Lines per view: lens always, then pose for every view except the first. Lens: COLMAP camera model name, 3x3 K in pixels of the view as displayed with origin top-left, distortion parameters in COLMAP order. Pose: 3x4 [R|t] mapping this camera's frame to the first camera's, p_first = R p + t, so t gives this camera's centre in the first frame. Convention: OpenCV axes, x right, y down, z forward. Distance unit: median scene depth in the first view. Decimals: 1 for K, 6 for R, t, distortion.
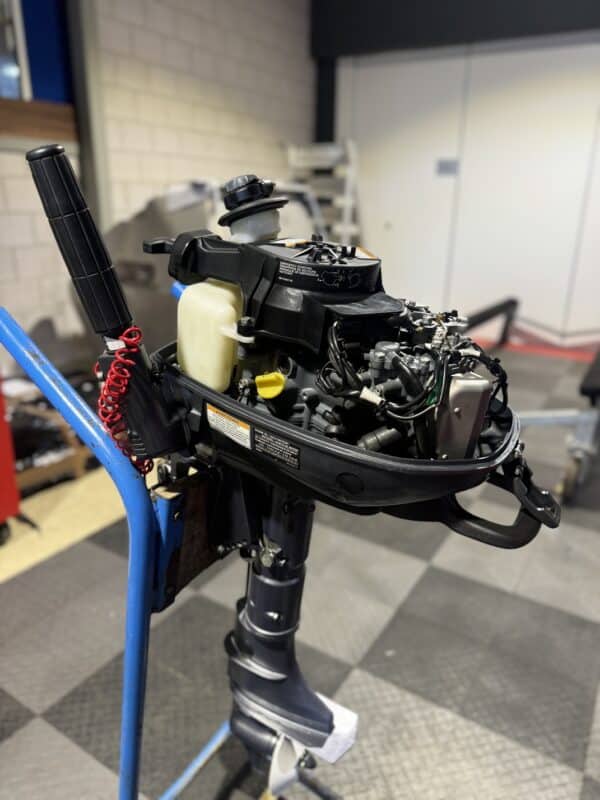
lens RADIAL K [[576.8, 0, 299.8], [0, 576.8, 394.3], [0, 0, 1]] dist [-0.007403, -0.004700]
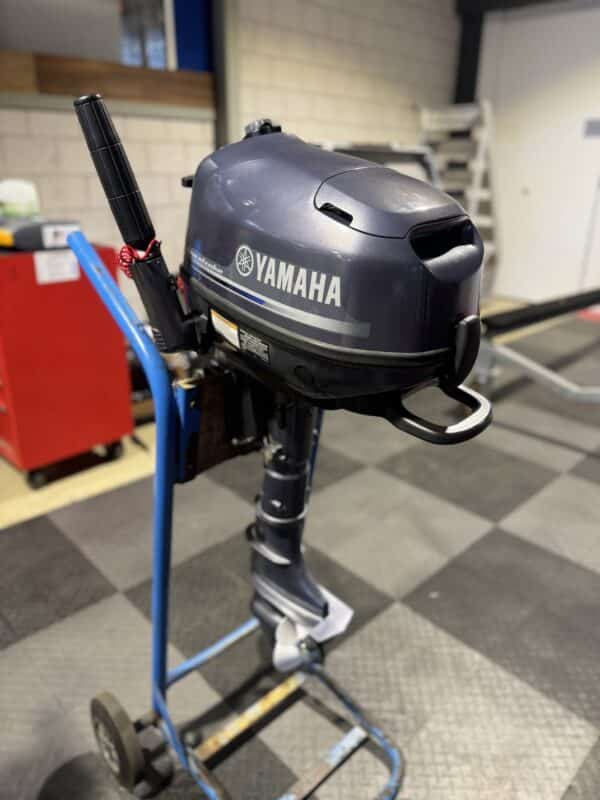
lens RADIAL K [[585.2, 0, 302.9], [0, 585.2, 390.5], [0, 0, 1]] dist [-0.001934, -0.008821]
pose [[0.970370, 0.084164, -0.226494, 0.161501], [-0.075527, 0.996057, 0.046551, 0.055961], [0.229518, -0.028066, 0.972900, -0.094108]]
